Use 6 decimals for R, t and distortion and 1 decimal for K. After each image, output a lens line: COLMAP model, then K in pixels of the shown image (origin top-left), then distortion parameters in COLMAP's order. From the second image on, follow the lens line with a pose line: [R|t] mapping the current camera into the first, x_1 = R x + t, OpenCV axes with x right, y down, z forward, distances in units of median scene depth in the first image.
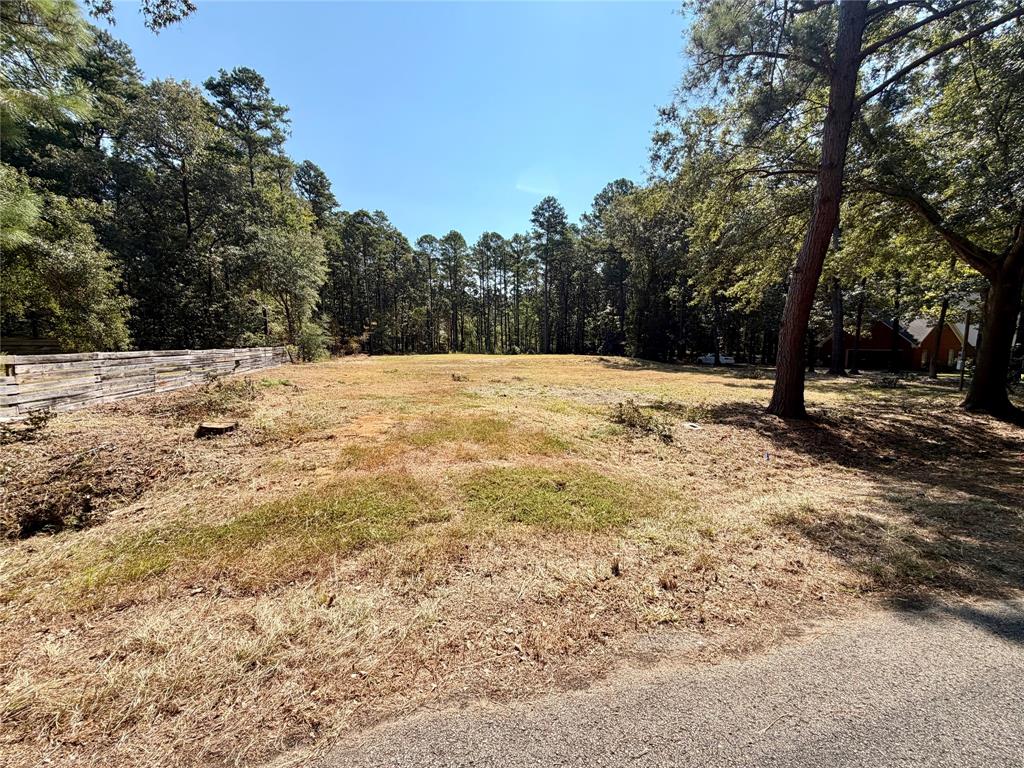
lens RADIAL K [[413.5, 0, 511.4], [0, 413.5, 383.8], [0, 0, 1]] dist [0.000406, -0.000216]
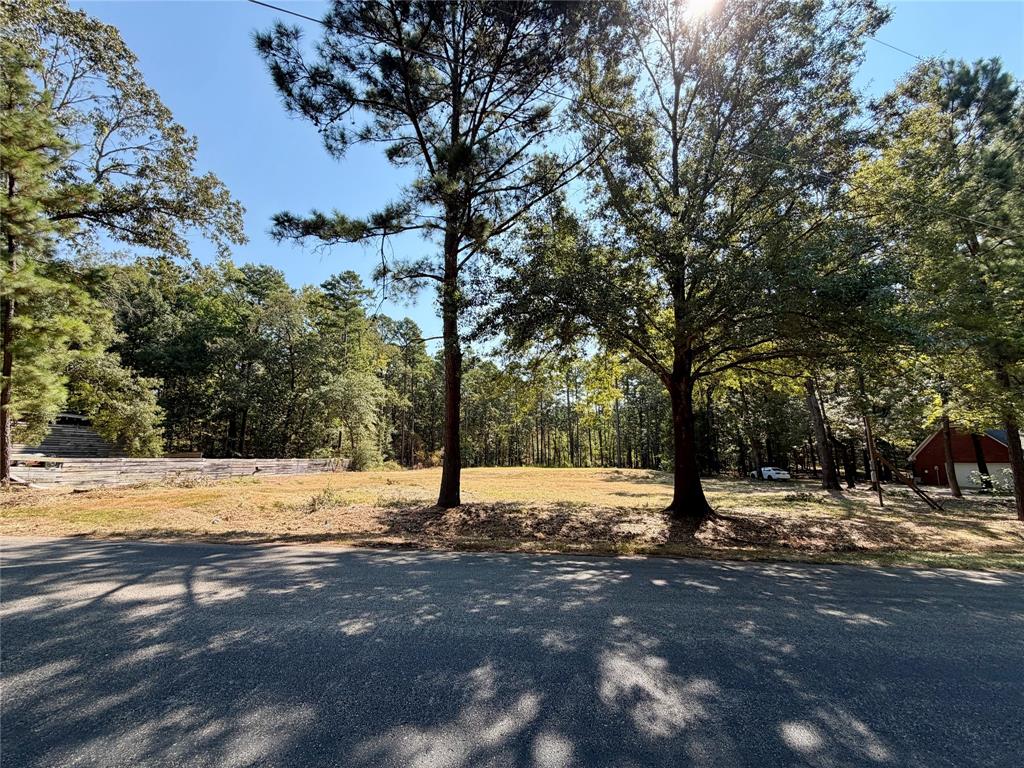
lens RADIAL K [[413.5, 0, 510.2], [0, 413.5, 383.3], [0, 0, 1]] dist [0.000406, -0.000216]
pose [[0.949160, -0.056771, -0.309633, 0.152563], [-0.030389, 0.962485, -0.269629, 0.006004], [0.313324, 0.265330, 0.911827, -0.031488]]
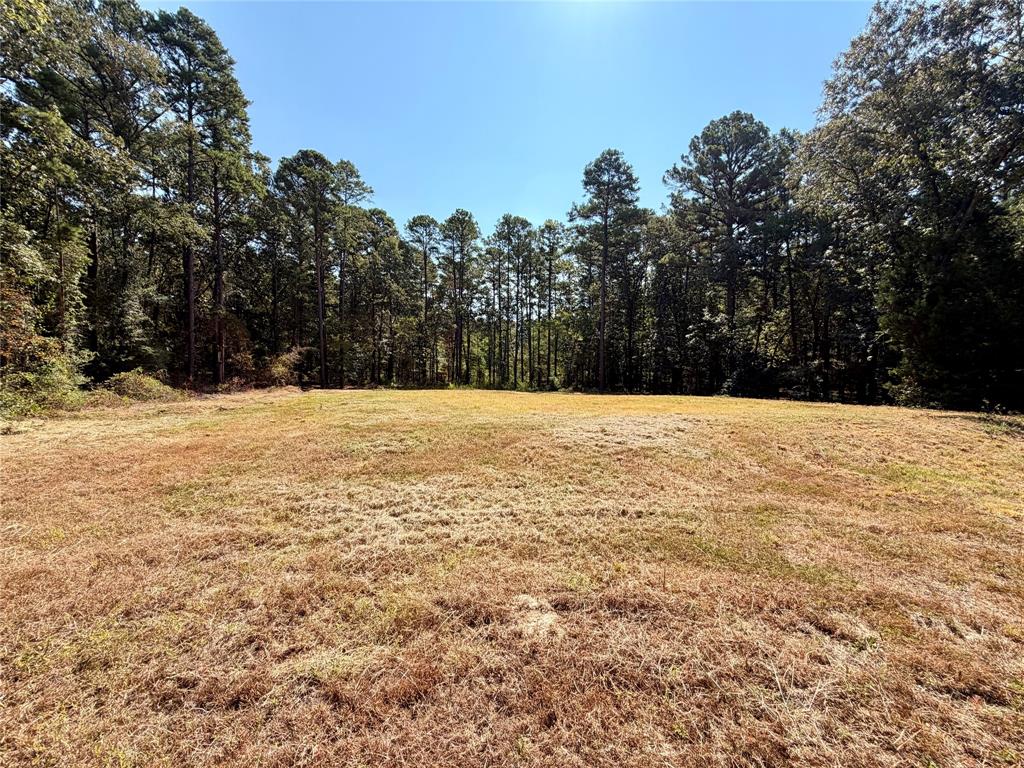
lens RADIAL K [[413.5, 0, 511.7], [0, 413.5, 383.6], [0, 0, 1]] dist [0.000406, -0.000216]
pose [[0.999846, 0.017549, -0.000279, -0.054785], [-0.017516, 0.996716, -0.079058, -0.030659], [-0.001109, 0.079050, 0.996870, 0.365948]]
